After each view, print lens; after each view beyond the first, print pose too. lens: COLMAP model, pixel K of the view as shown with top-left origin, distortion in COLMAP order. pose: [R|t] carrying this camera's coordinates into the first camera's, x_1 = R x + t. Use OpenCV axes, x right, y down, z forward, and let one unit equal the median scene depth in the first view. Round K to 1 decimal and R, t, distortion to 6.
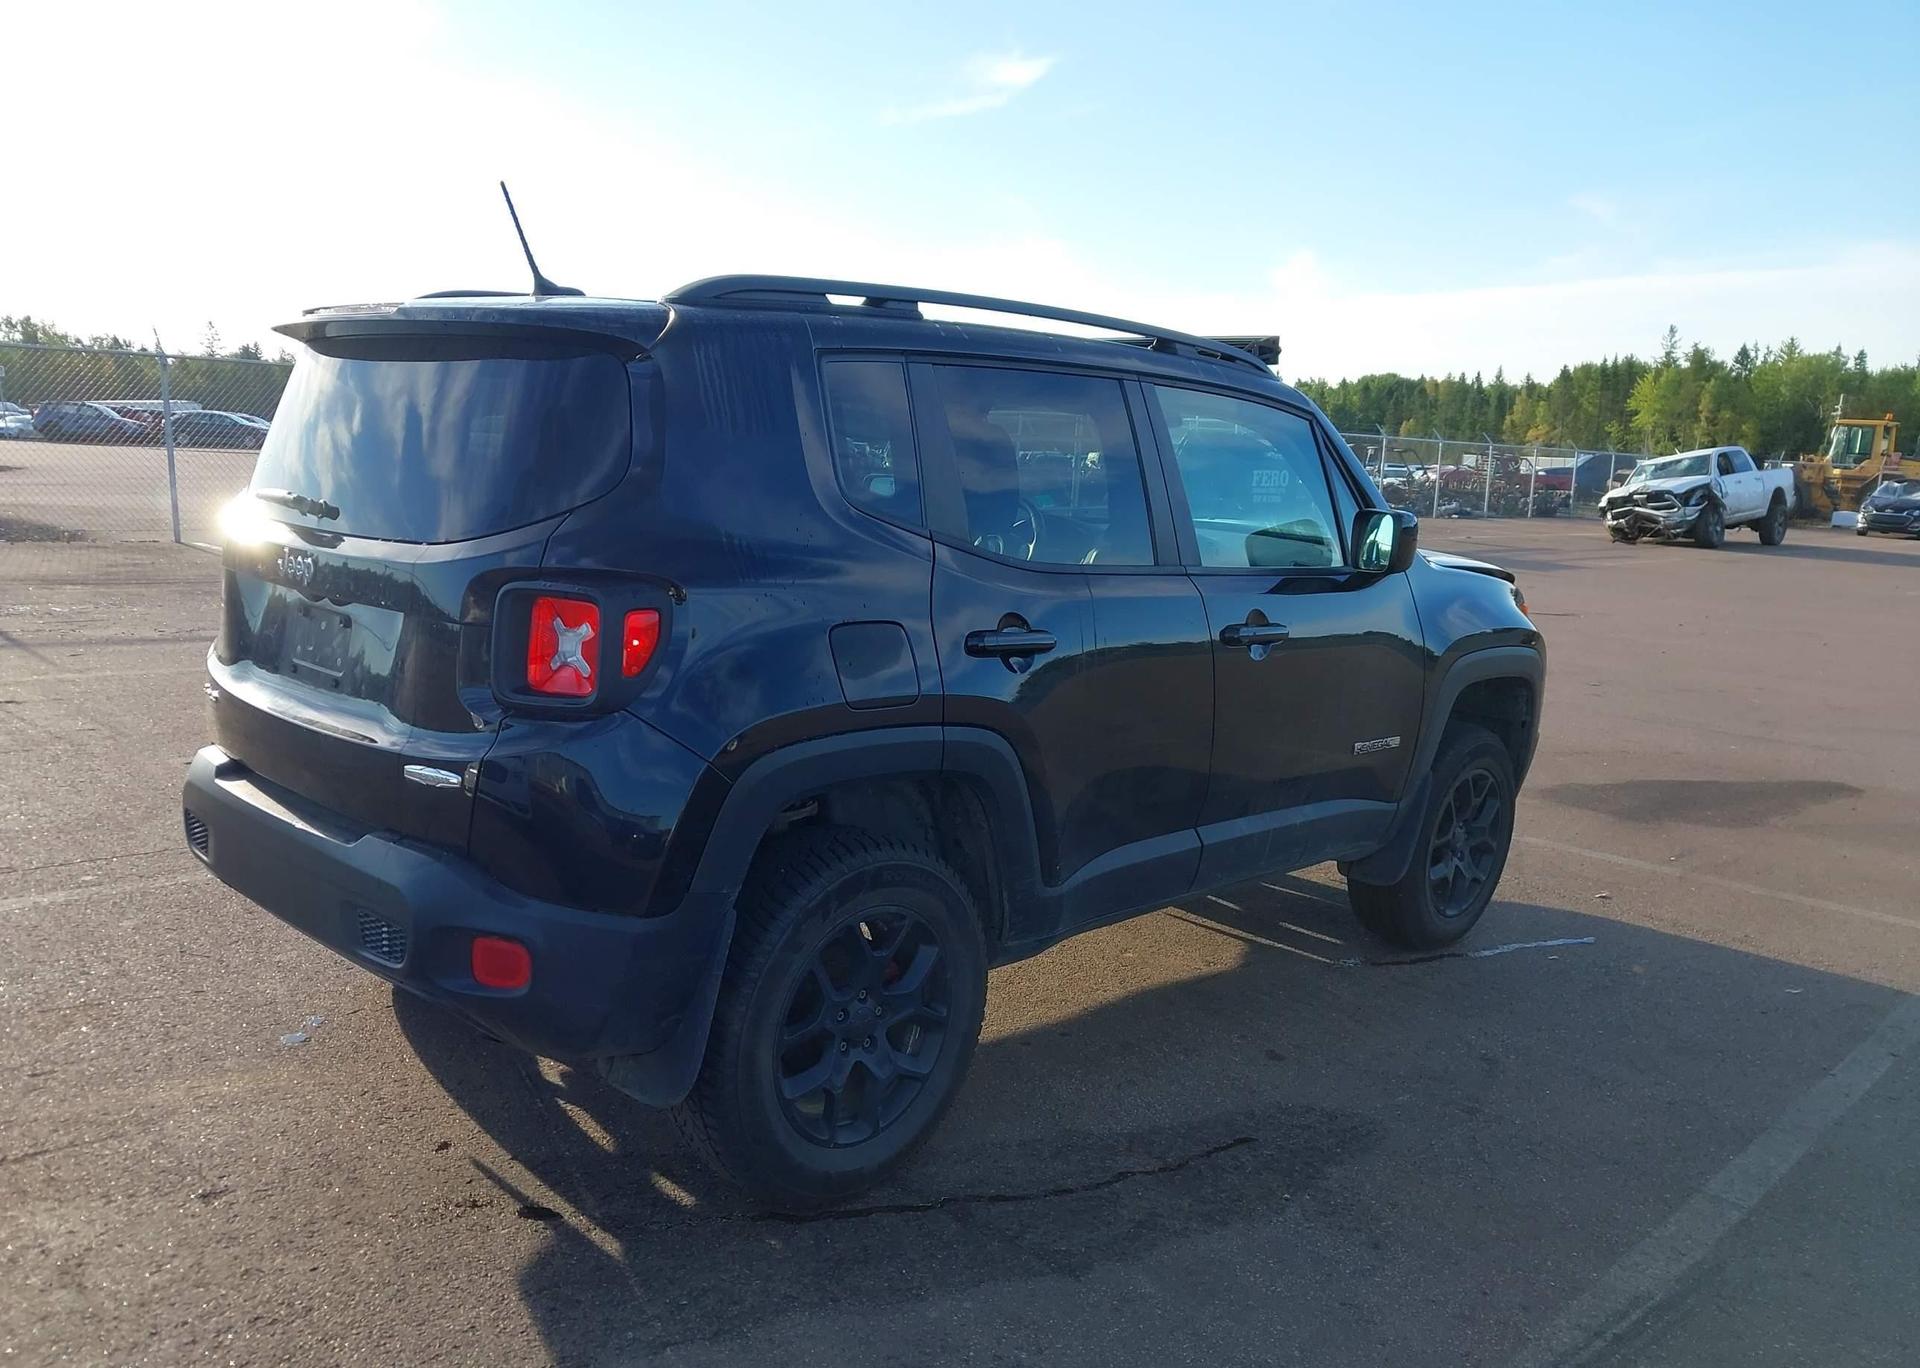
lens RADIAL K [[1530.2, 0, 933.6], [0, 1530.2, 695.6], [0, 0, 1]] dist [0.010704, -0.002993]
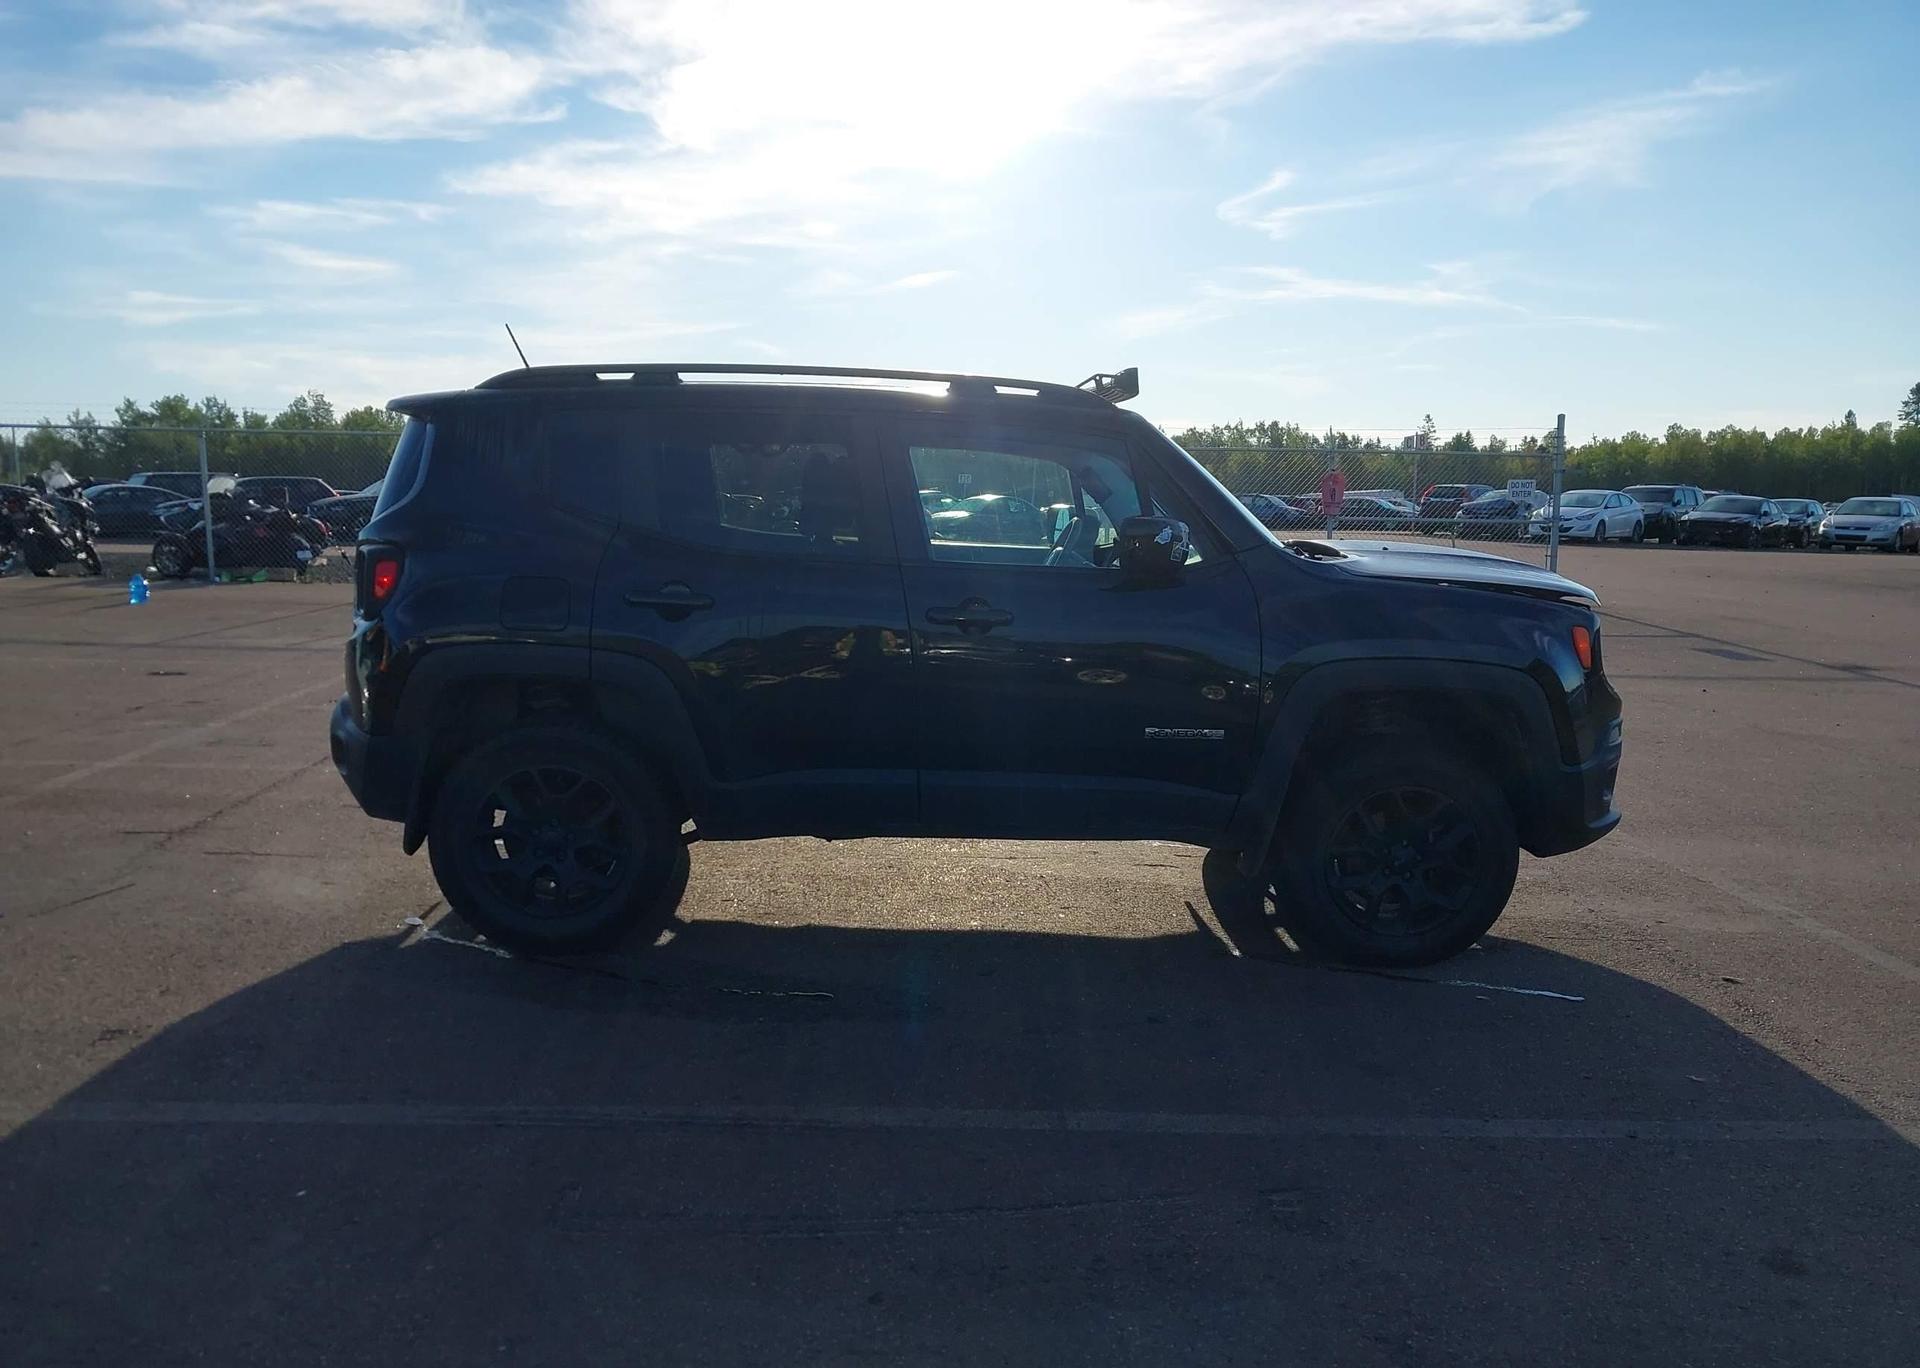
lens RADIAL K [[1506.4, 0, 930.1], [0, 1506.4, 687.4], [0, 0, 1]] dist [0.022418, -0.008324]
pose [[0.741699, 0.058479, -0.668178, 0.892845], [-0.095874, 0.995206, -0.019323, 0.038242], [0.663845, 0.078392, 0.743750, 0.077414]]
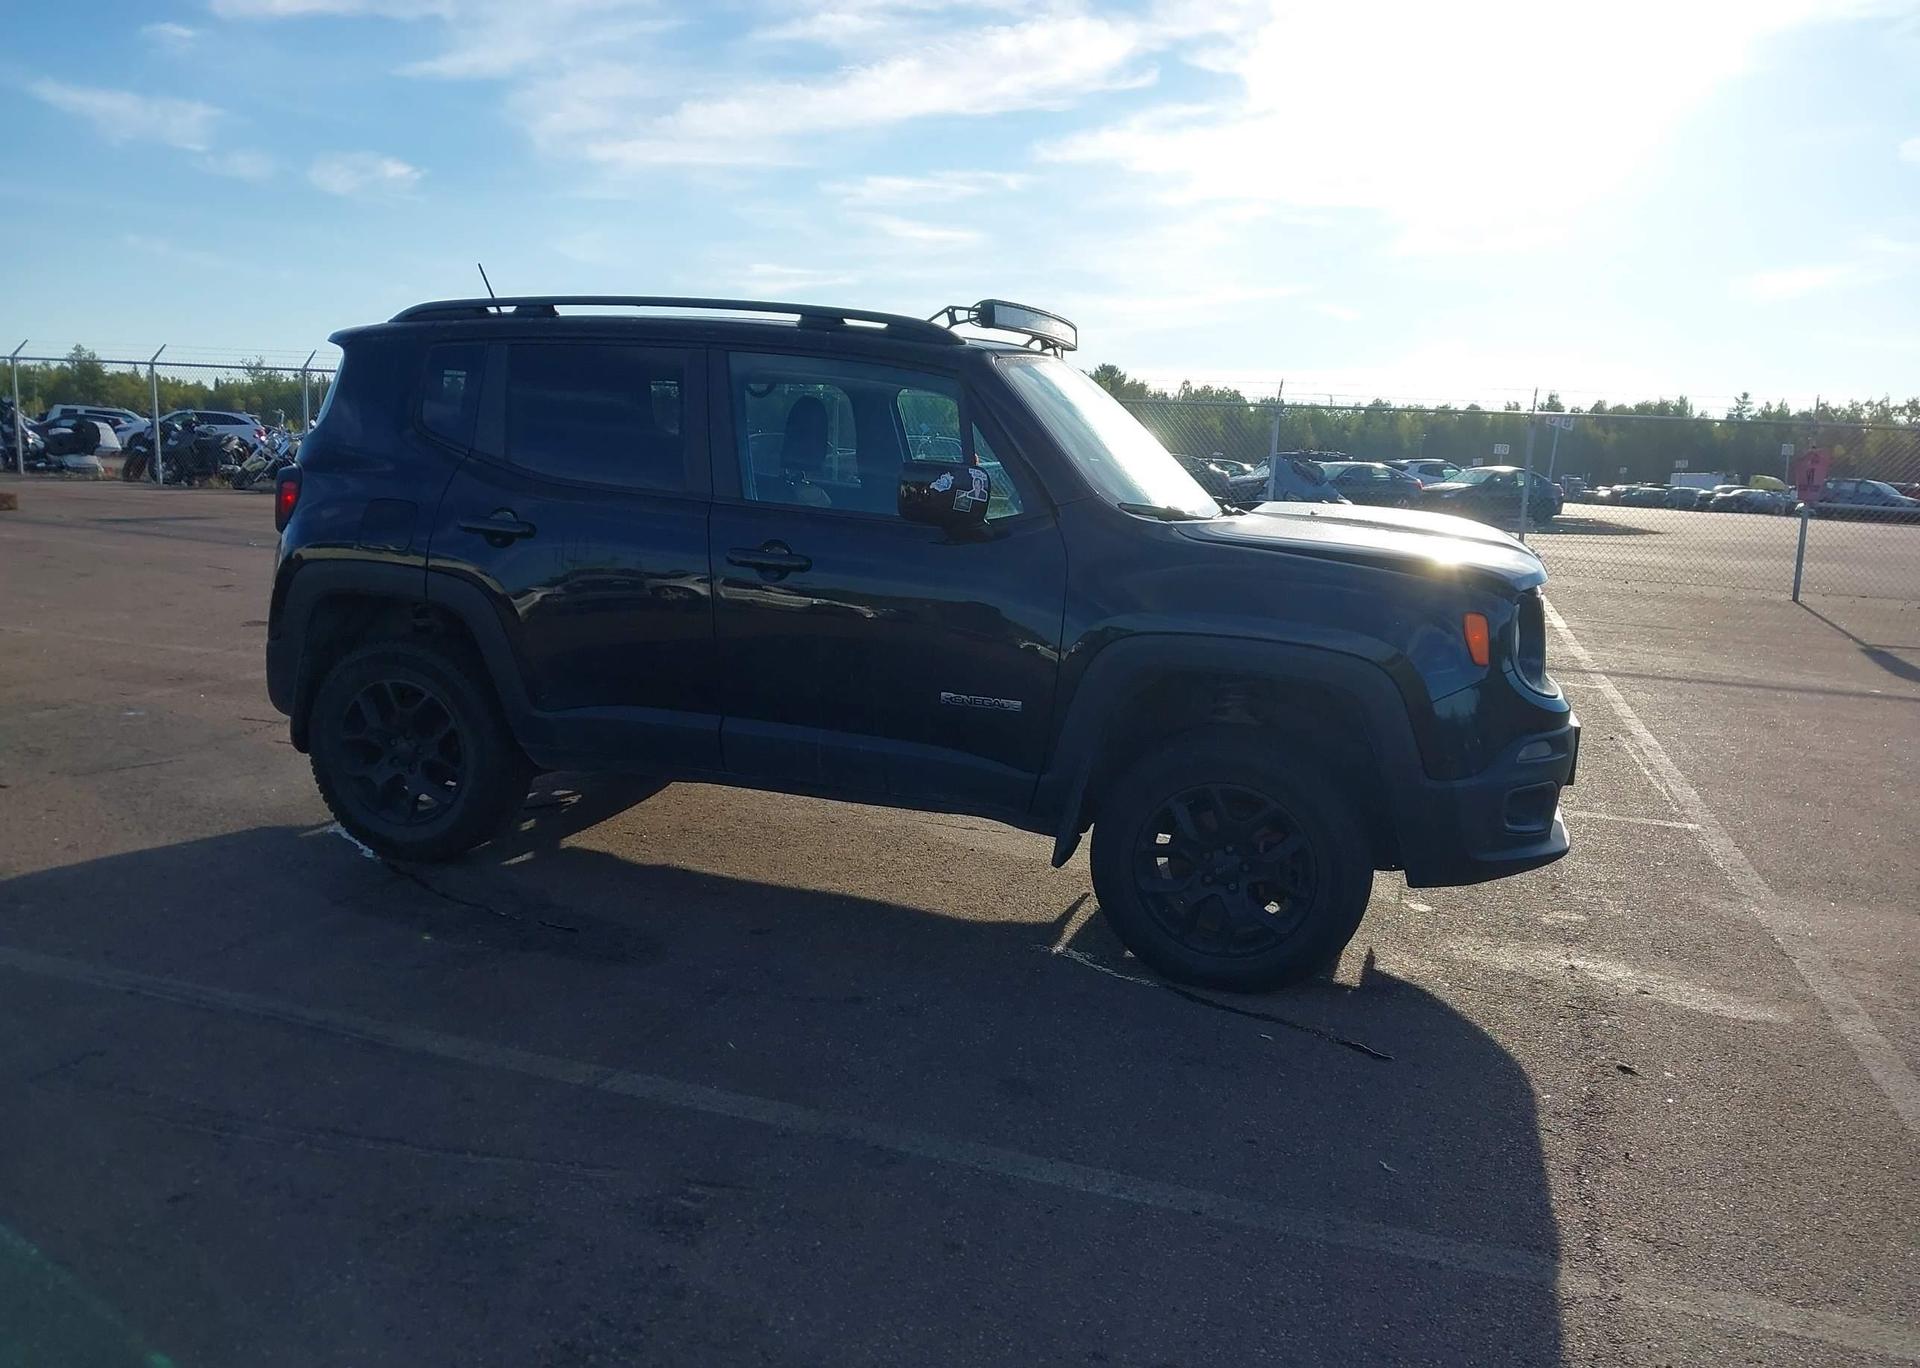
lens RADIAL K [[1517.8, 0, 928.4], [0, 1517.8, 695.9], [0, 0, 1]] dist [0.007213, -0.002207]
pose [[0.460720, 0.128258, -0.878229, 1.164207], [-0.171718, 0.983688, 0.053576, -0.018706], [0.870775, 0.126124, 0.475229, 0.508530]]
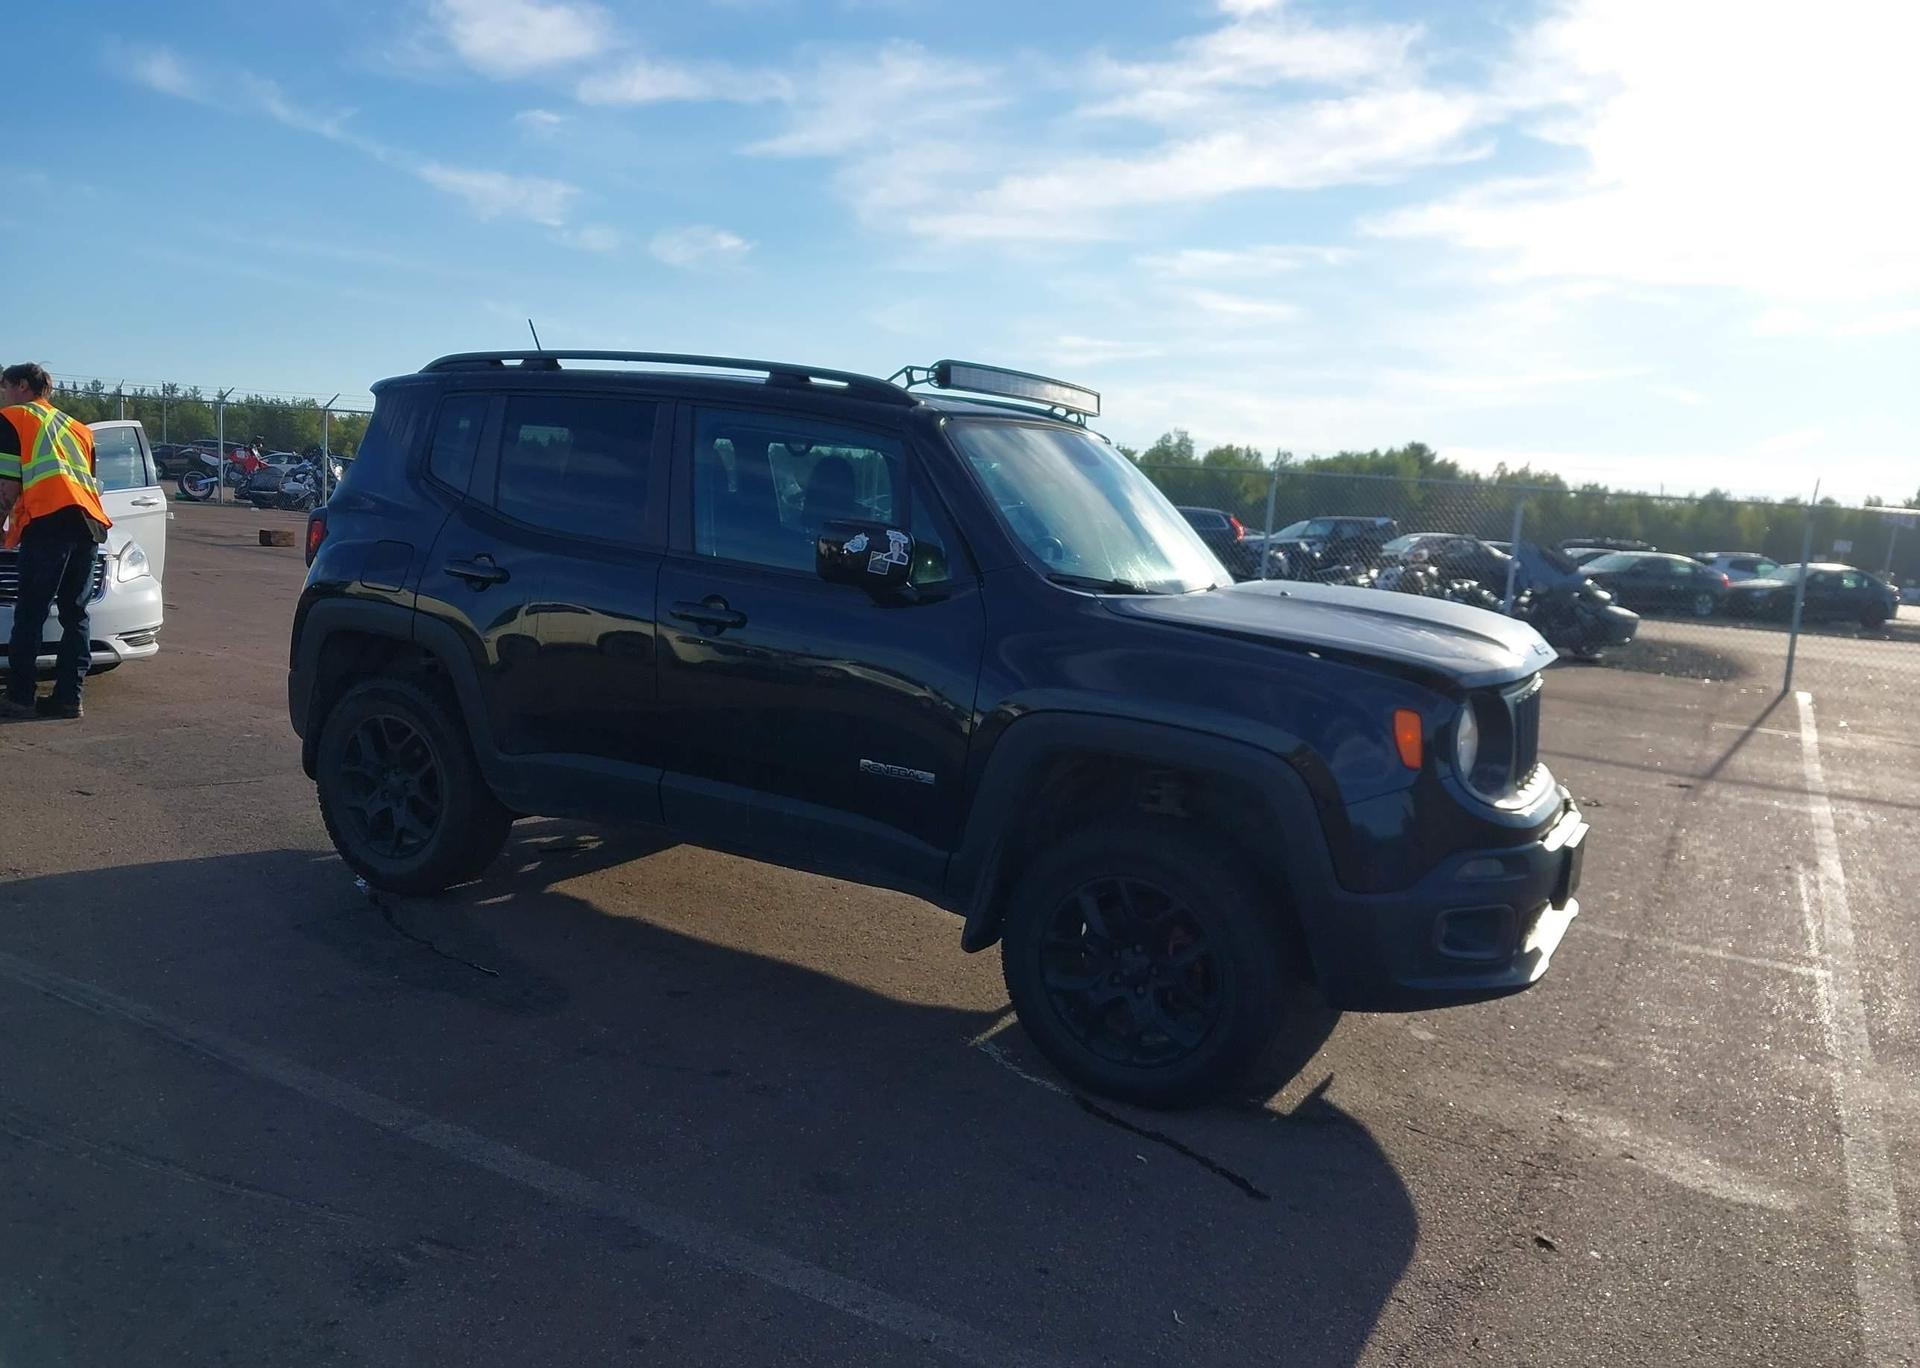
lens RADIAL K [[1530.2, 0, 933.6], [0, 1530.2, 695.6], [0, 0, 1]] dist [0.010704, -0.002993]
pose [[0.287105, 0.108852, -0.951694, 1.225759], [-0.223463, 0.973721, 0.043957, -0.062886], [0.931469, 0.200048, 0.303885, 0.733429]]
